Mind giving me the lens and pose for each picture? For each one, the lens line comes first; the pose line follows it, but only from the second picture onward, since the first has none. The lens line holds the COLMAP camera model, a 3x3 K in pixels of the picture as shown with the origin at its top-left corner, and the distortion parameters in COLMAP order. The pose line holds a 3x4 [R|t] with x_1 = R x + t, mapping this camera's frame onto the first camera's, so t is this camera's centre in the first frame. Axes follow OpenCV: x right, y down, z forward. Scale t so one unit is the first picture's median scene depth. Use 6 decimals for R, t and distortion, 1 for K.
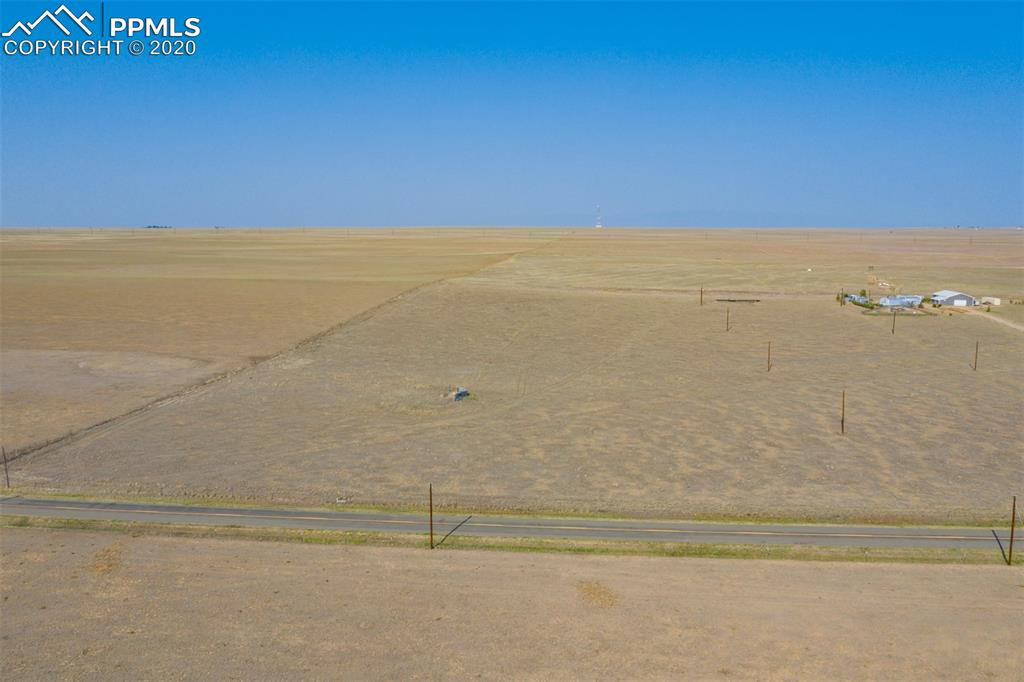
lens RADIAL K [[832.7, 0, 512.0], [0, 832.7, 341.0], [0, 0, 1]] dist [-0.011694, -0.001220]
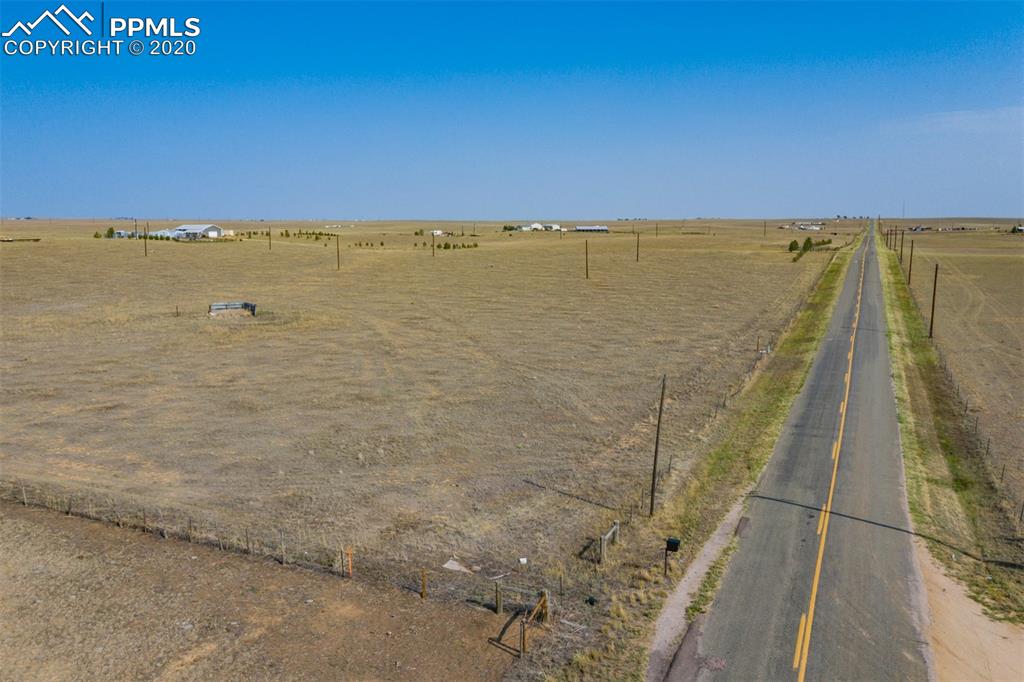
lens RADIAL K [[813.7, 0, 512.0], [0, 813.7, 341.0], [0, 0, 1]] dist [-0.002964, -0.007601]
pose [[0.313627, -0.149019, 0.937780, -0.854554], [0.140618, 0.984008, 0.109337, 0.073271], [-0.939077, 0.097578, 0.329566, 0.906308]]
